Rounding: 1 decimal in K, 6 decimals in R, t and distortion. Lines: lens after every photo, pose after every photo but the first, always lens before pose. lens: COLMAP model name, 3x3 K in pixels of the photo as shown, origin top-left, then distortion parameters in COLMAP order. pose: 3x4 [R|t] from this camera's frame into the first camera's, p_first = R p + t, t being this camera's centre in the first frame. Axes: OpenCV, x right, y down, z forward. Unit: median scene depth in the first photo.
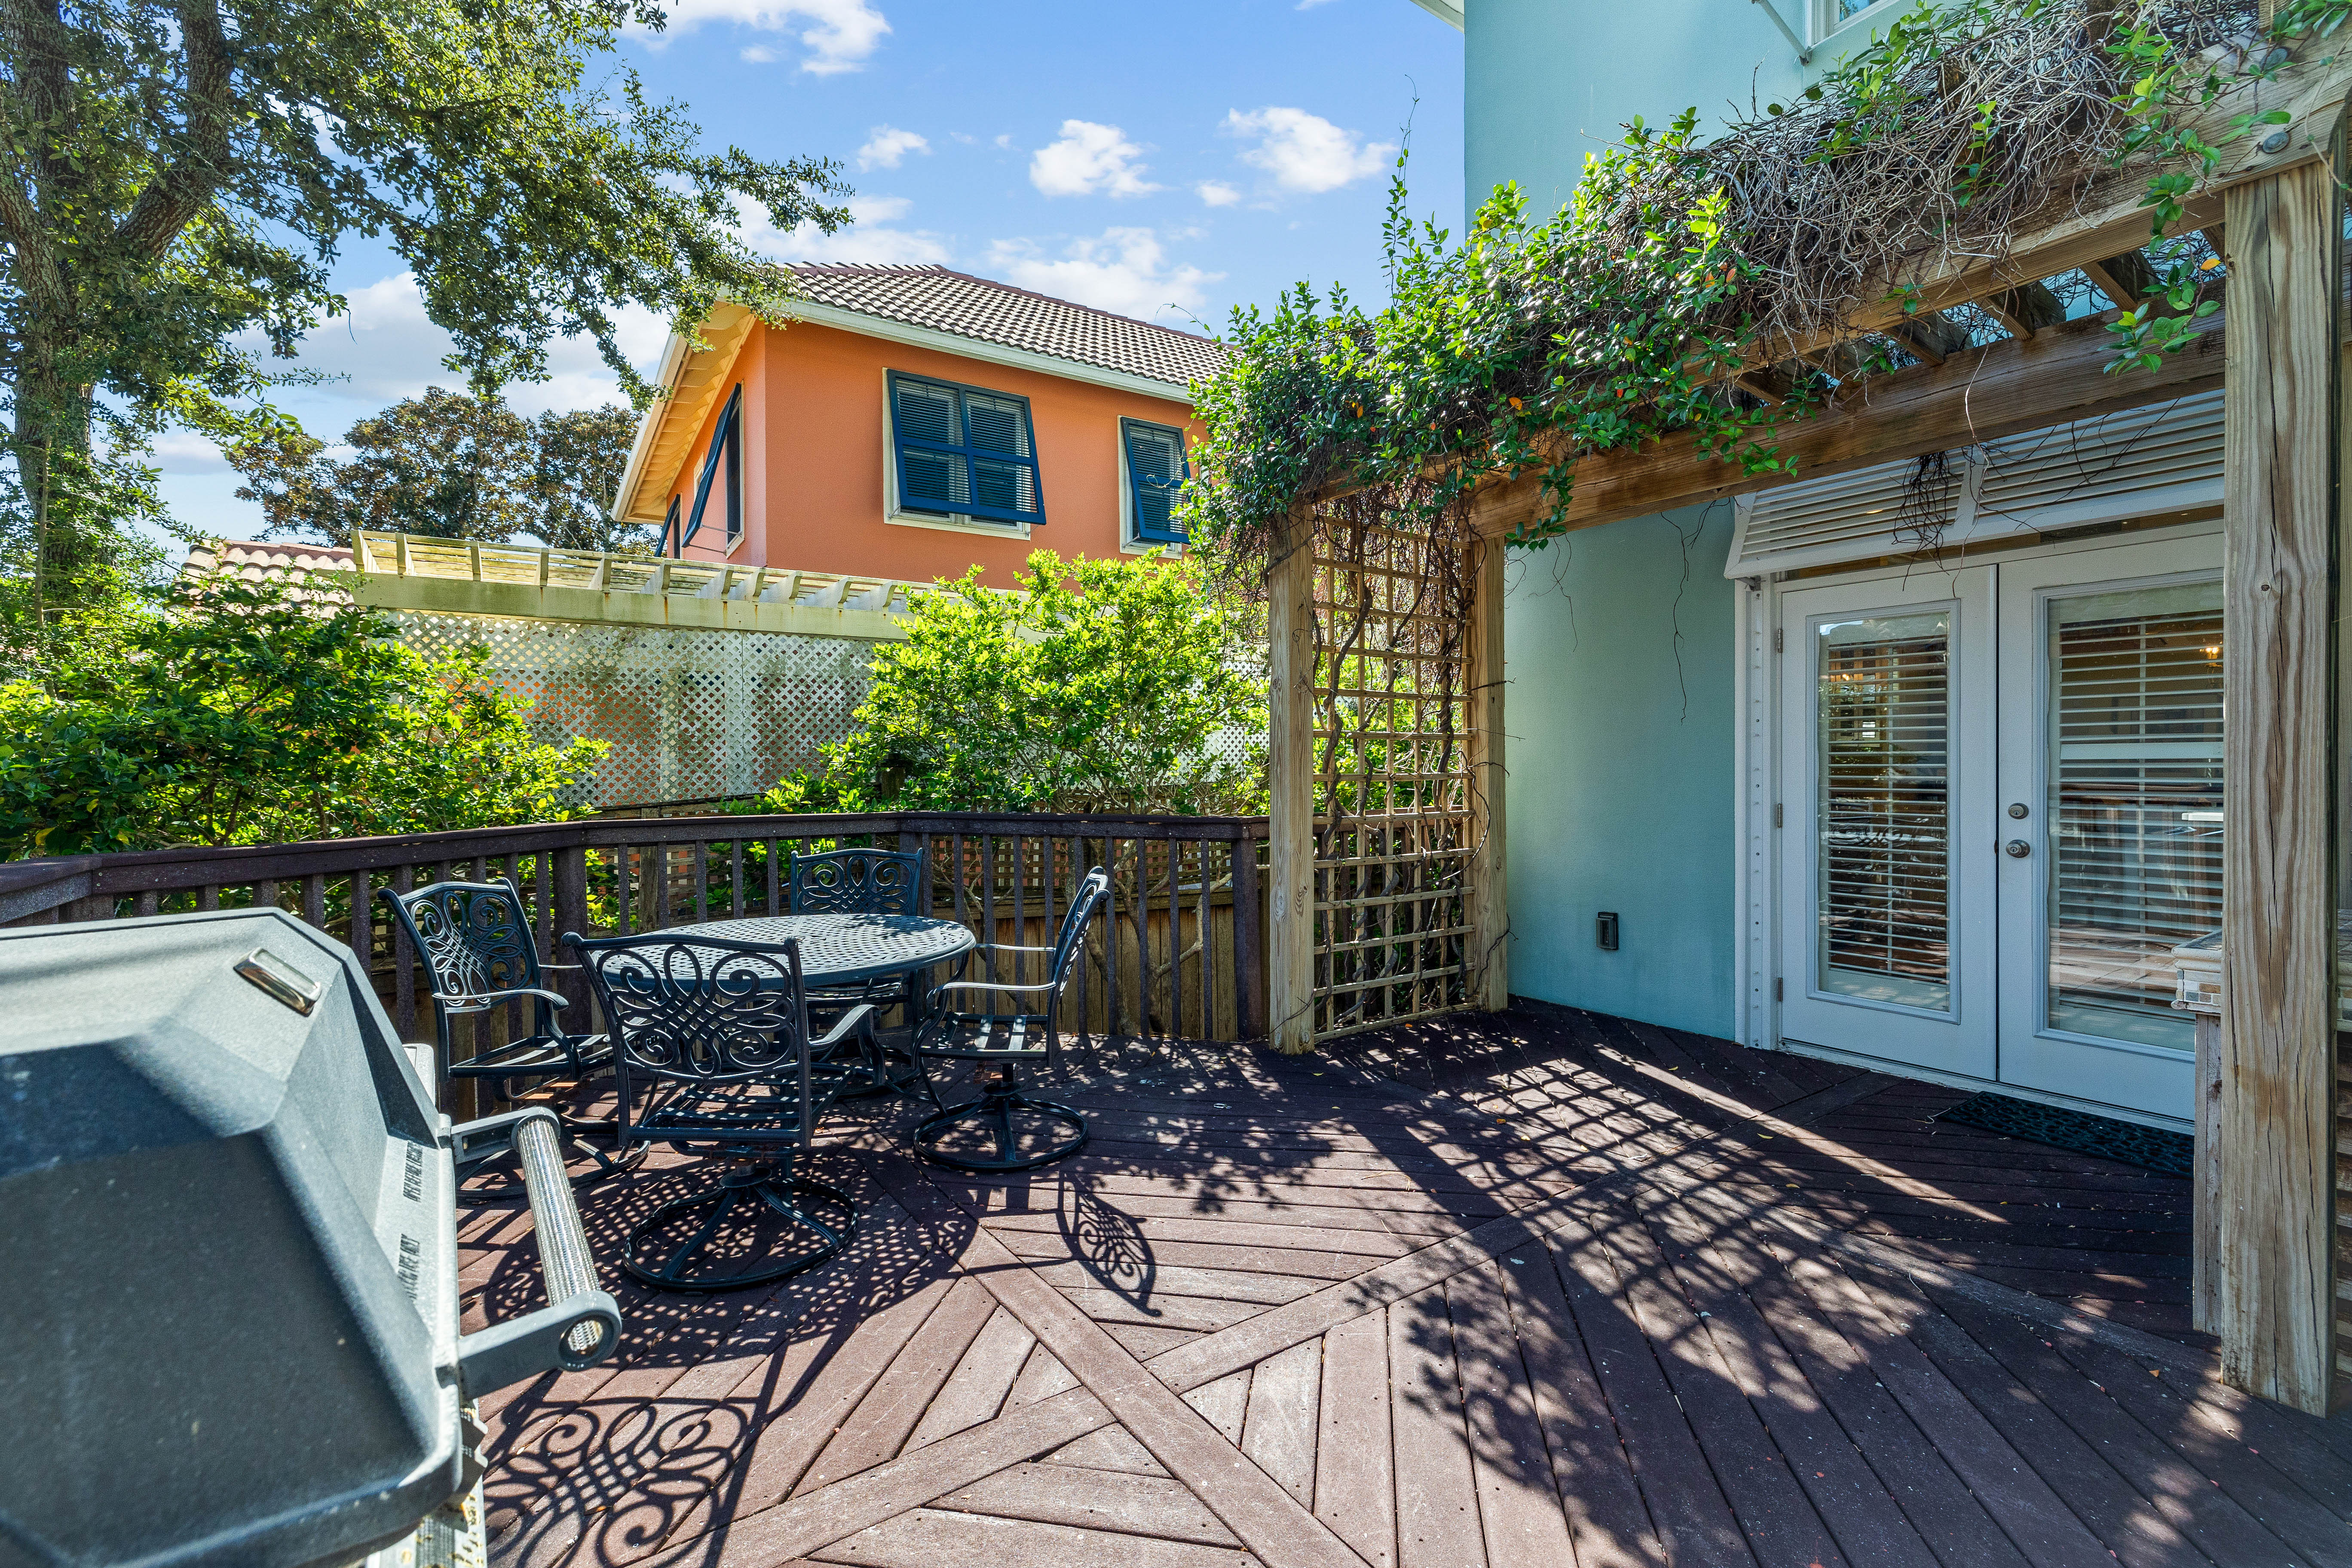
lens RADIAL K [[999.2, 0, 1163.7], [0, 999.2, 762.9], [0, 0, 1]] dist [0.001935, 0.000007]
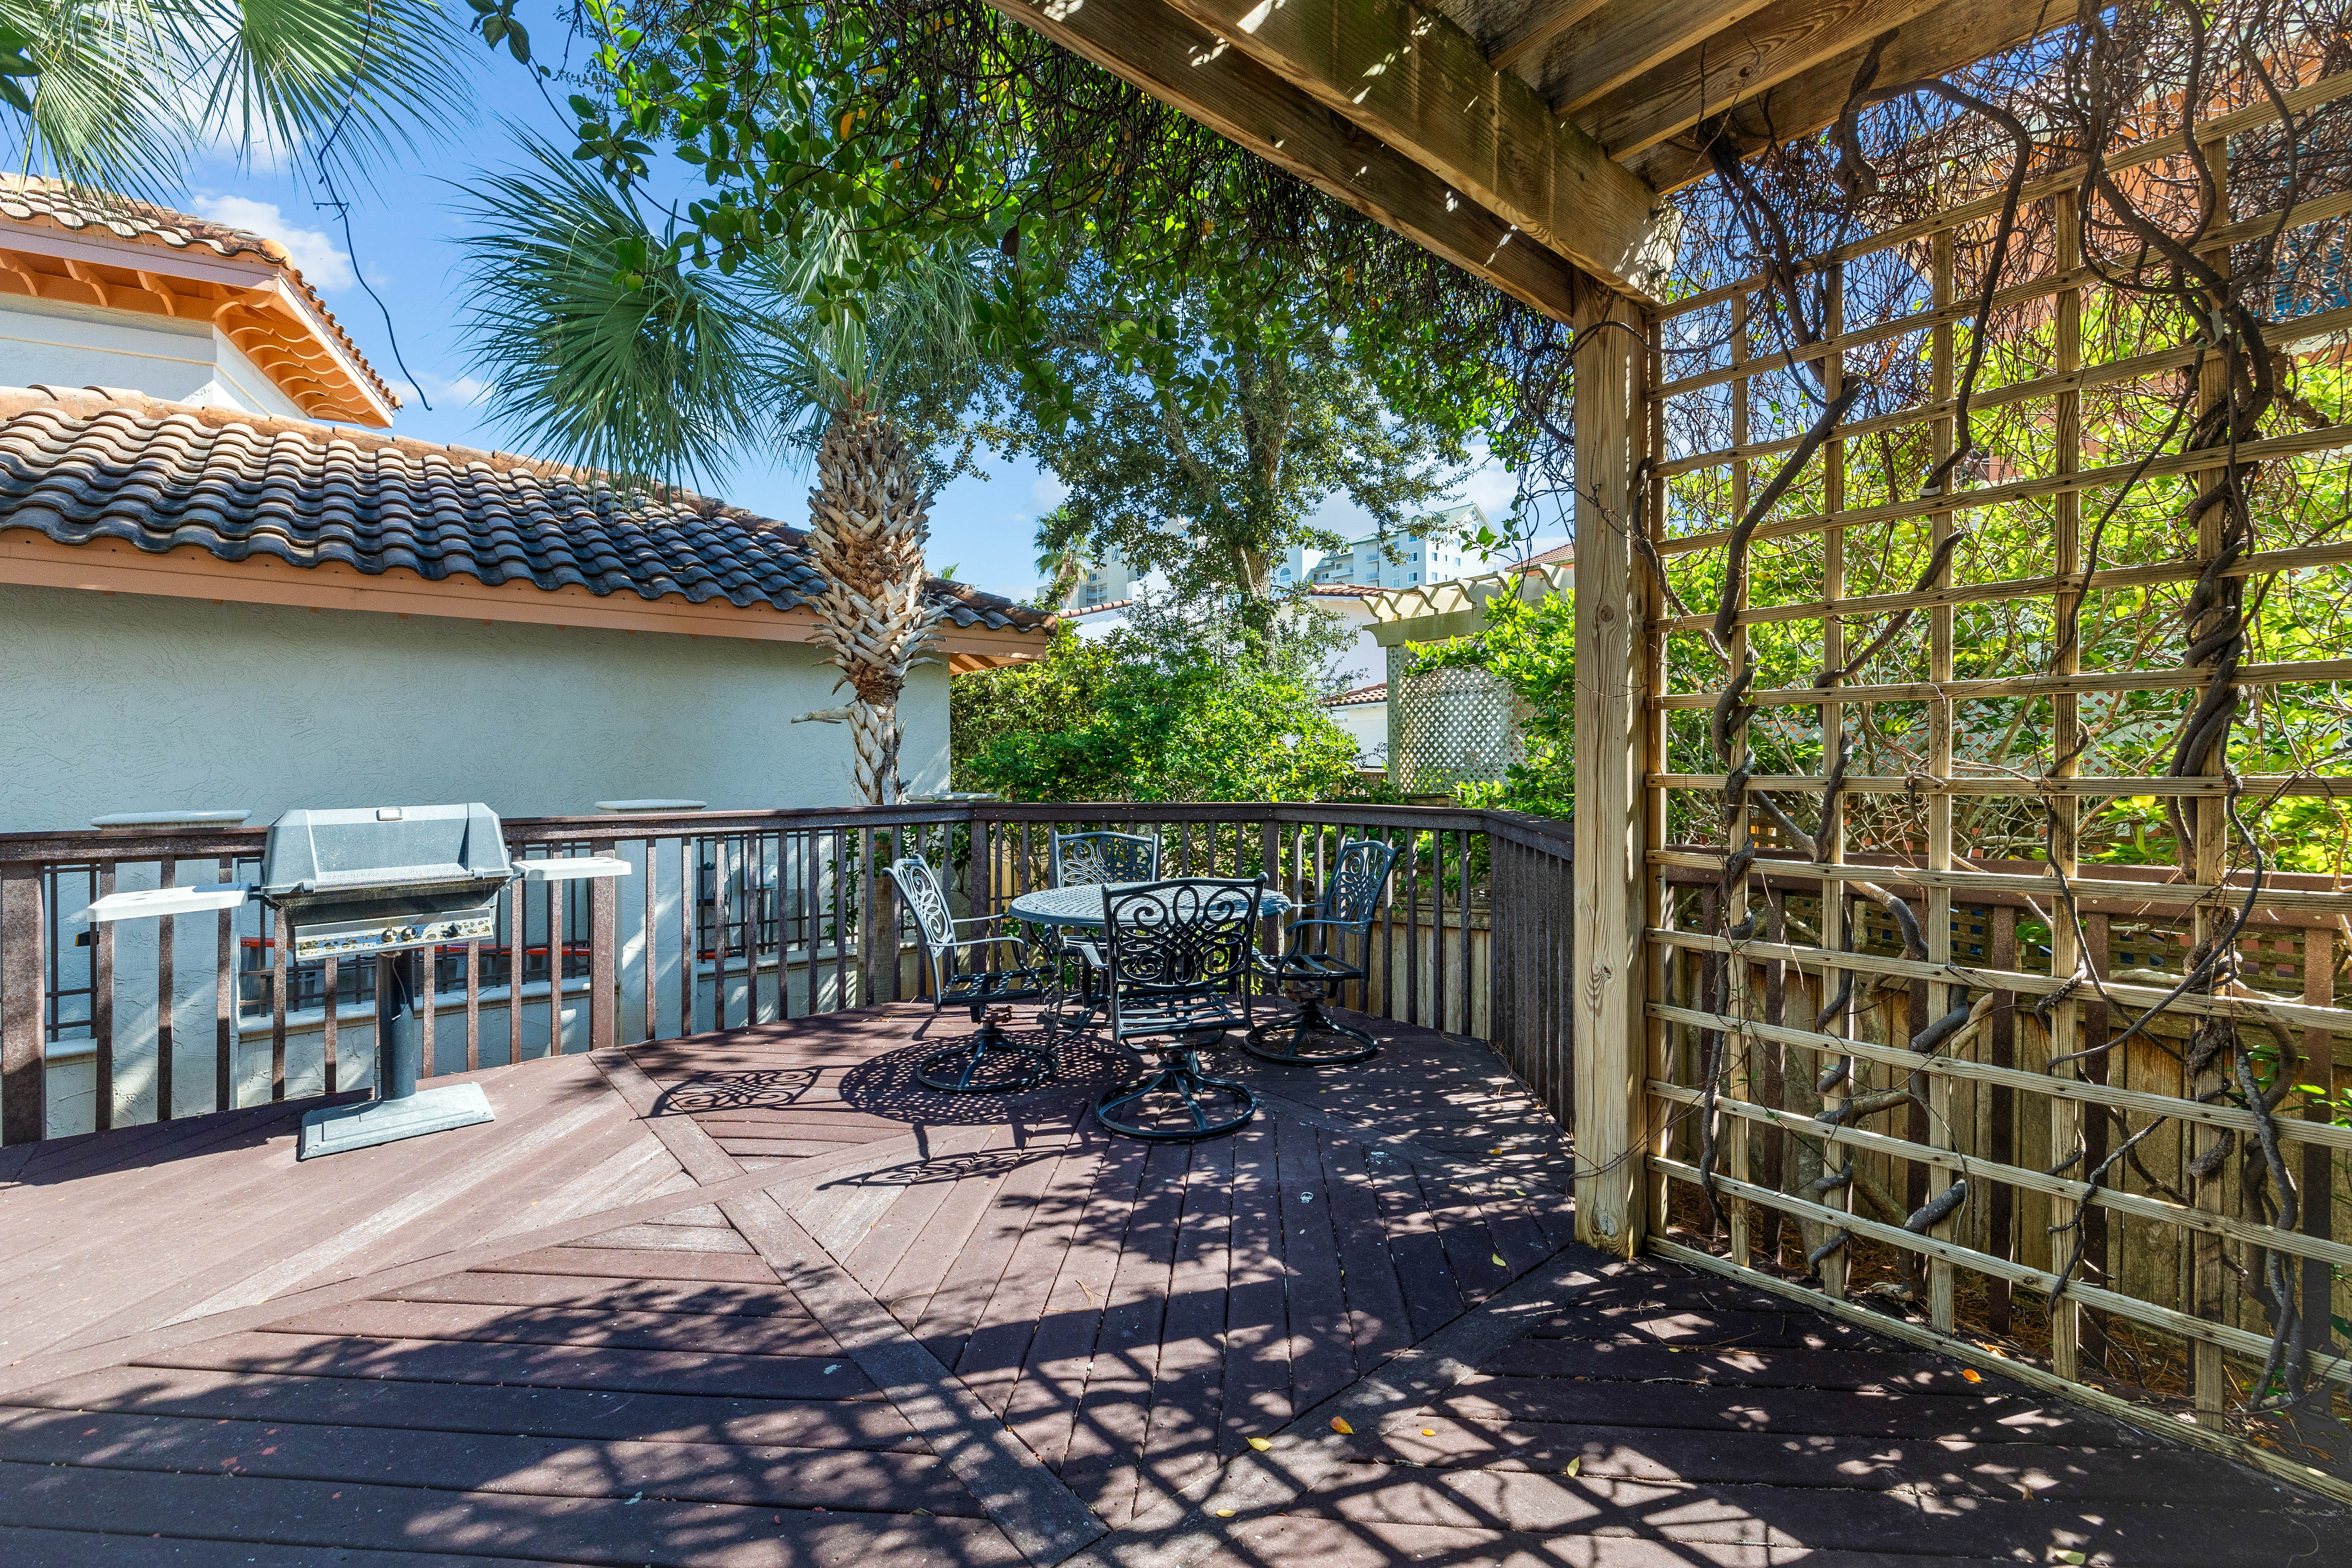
lens RADIAL K [[977.5, 0, 1167.0], [0, 977.5, 767.7], [0, 0, 1]] dist [0.001734, 0.000080]
pose [[0.113347, 0.007151, -0.993530, 0.667333], [0.010011, 0.999915, 0.008339, -0.000150], [0.993505, -0.010892, 0.113266, 0.671064]]
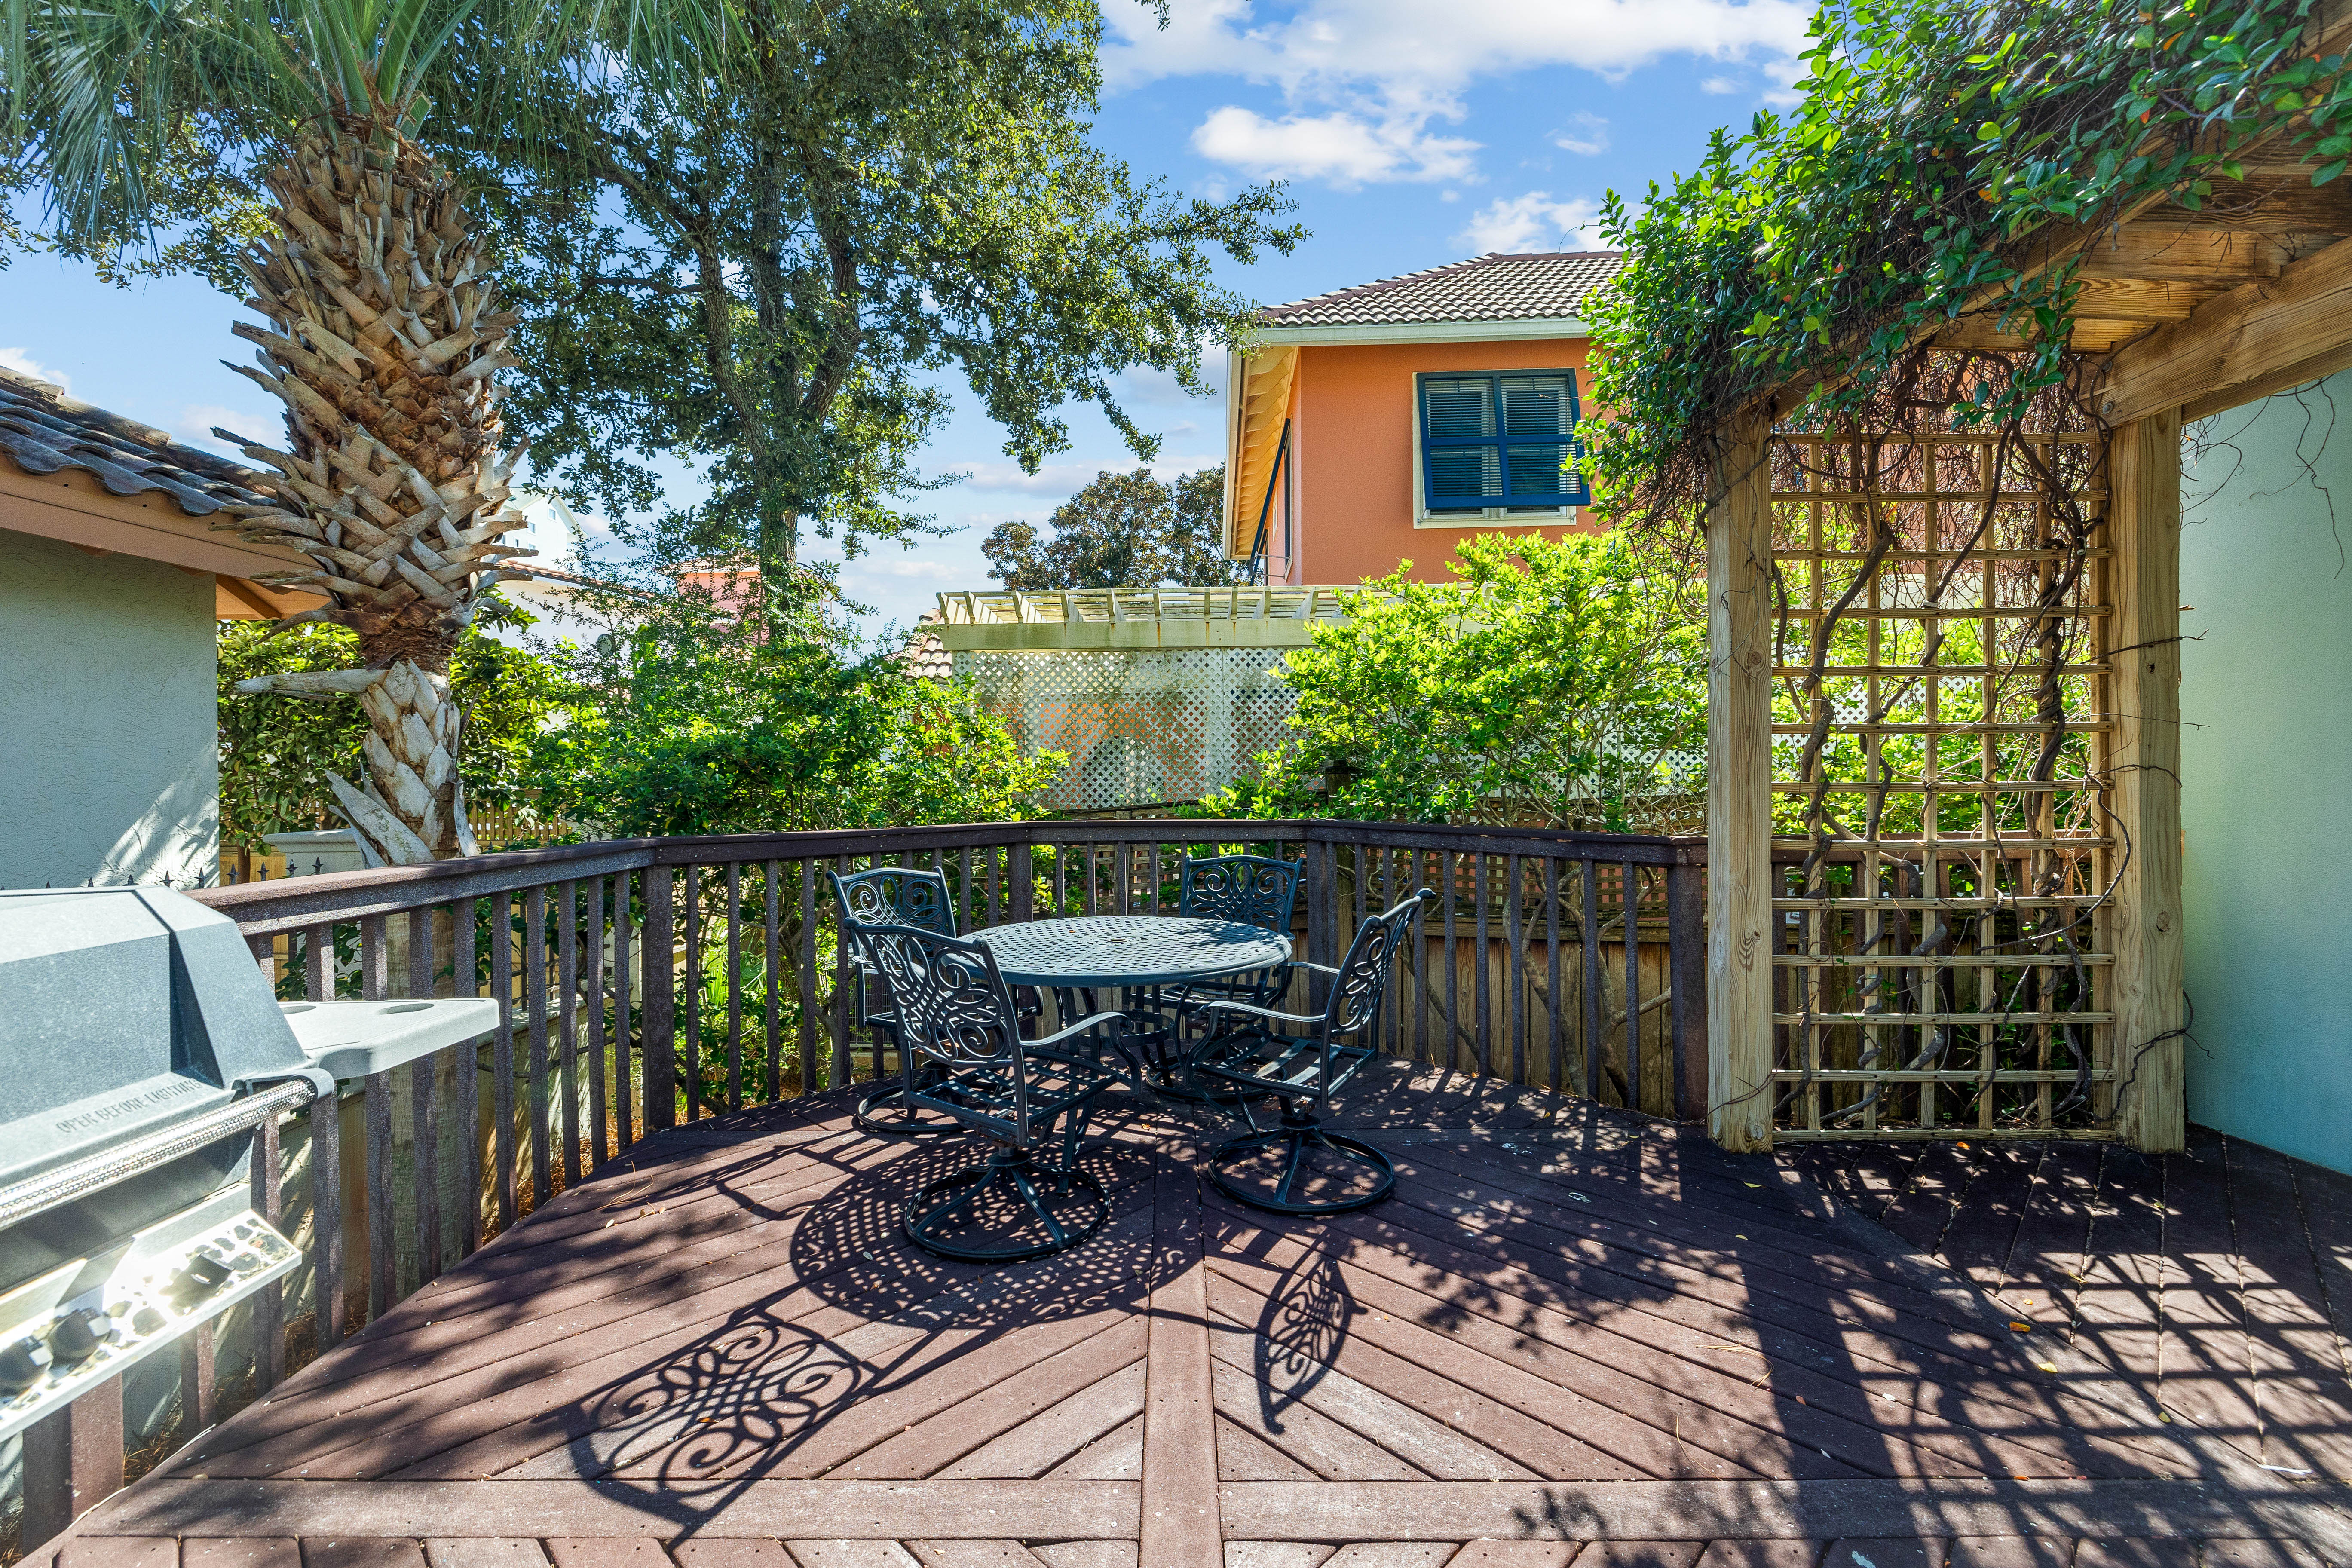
lens RADIAL K [[983.4, 0, 1179.4], [0, 983.4, 772.7], [0, 0, 1]] dist [0.002632, 0.000291]
pose [[0.825487, -0.002752, -0.564415, 0.201192], [0.004999, 0.999985, 0.002437, -0.000230], [0.564400, -0.004833, 0.825488, 0.142925]]
